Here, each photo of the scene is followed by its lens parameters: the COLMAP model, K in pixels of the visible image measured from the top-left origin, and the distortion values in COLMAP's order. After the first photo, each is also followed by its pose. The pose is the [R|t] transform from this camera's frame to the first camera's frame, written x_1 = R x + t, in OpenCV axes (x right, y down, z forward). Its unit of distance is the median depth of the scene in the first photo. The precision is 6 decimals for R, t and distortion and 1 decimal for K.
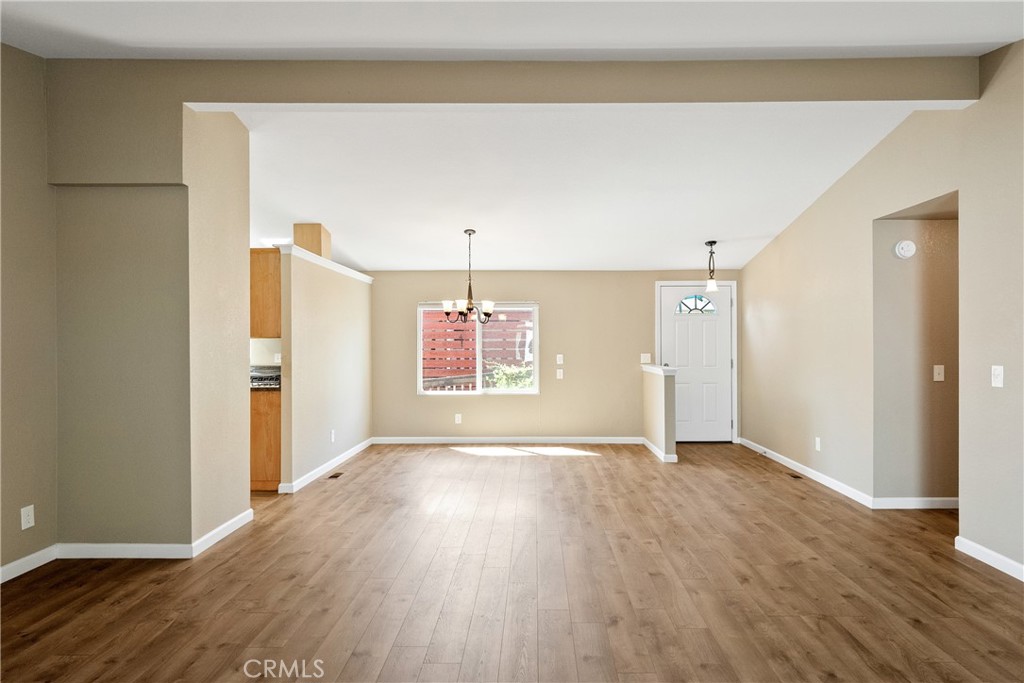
lens RADIAL K [[588.1, 0, 531.0], [0, 588.1, 340.6], [0, 0, 1]] dist [-0.007167, 0.002106]
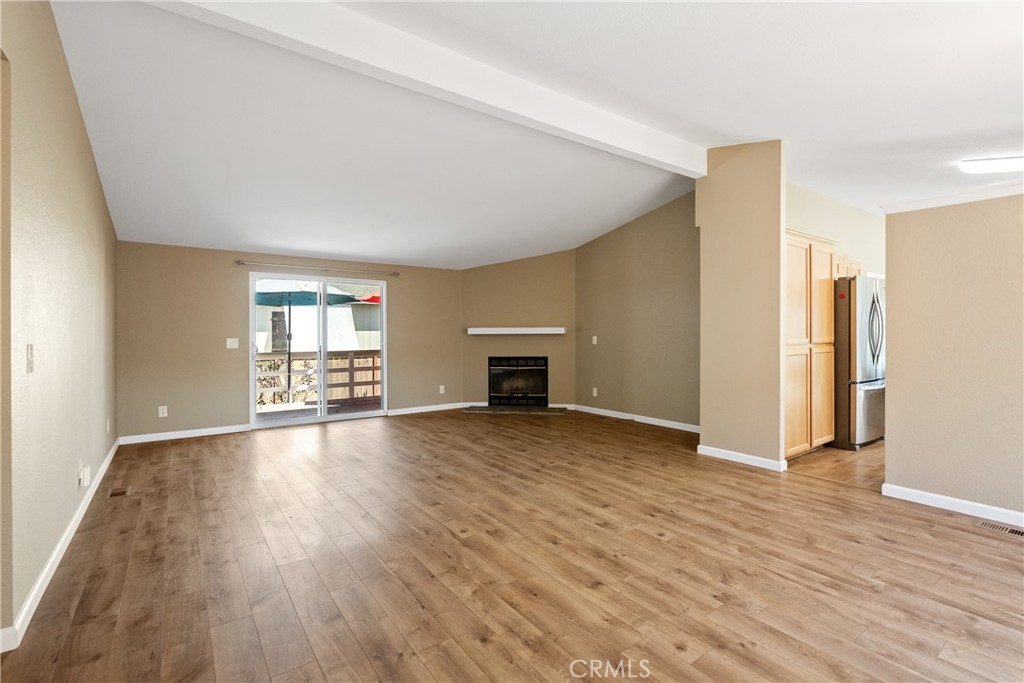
lens RADIAL K [[470.6, 0, 515.0], [0, 470.6, 336.5], [0, 0, 1]] dist [-0.003240, 0.001833]
pose [[-0.806445, 0.009847, -0.591227, 0.473053], [0.004972, 0.999939, 0.009873, 0.021798], [0.591288, 0.005023, -0.806445, 1.358244]]
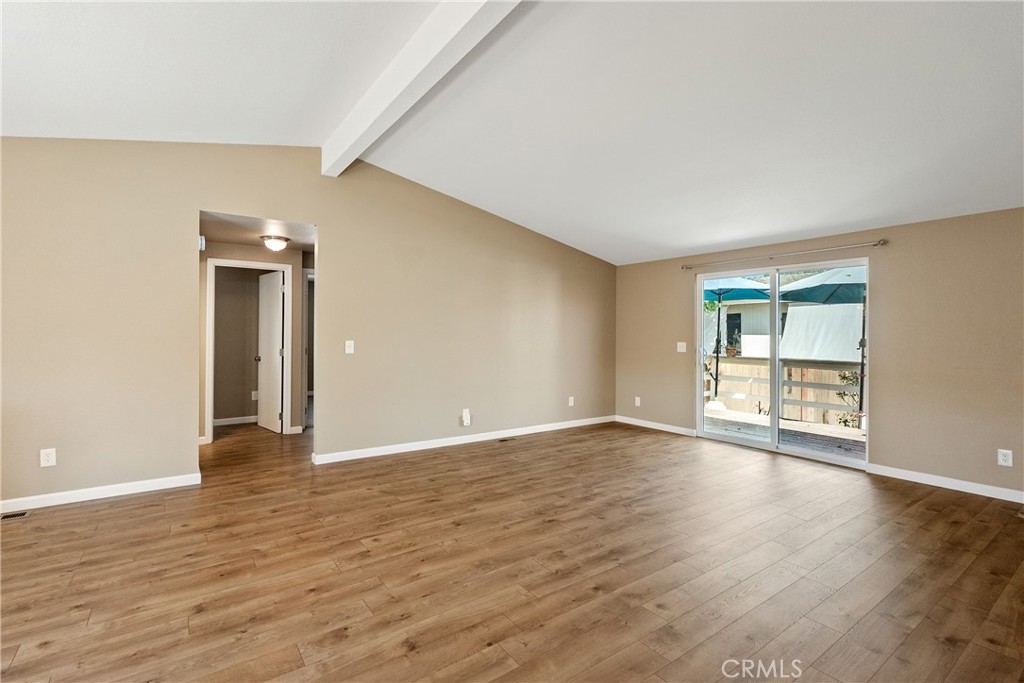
lens RADIAL K [[470.6, 0, 512.0], [0, 470.6, 335.9], [0, 0, 1]] dist [-0.003240, 0.001833]
pose [[-0.584223, -0.005654, 0.811573, -0.431388], [-0.004825, 0.999982, 0.003493, 0.015571], [-0.811579, -0.001876, -0.584240, 1.035169]]
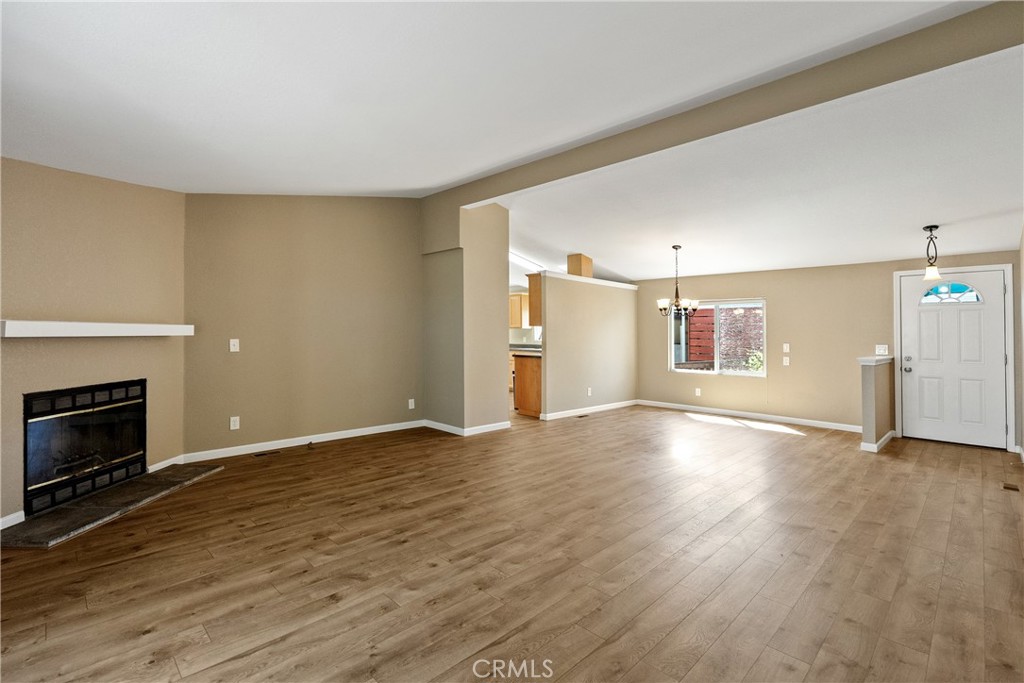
lens RADIAL K [[470.6, 0, 515.6], [0, 470.6, 334.7], [0, 0, 1]] dist [-0.003240, 0.001833]
pose [[0.713501, 0.013034, -0.700533, 0.504863], [-0.013618, 0.999896, 0.004734, 0.014851], [0.700522, 0.006162, 0.713604, -0.009256]]
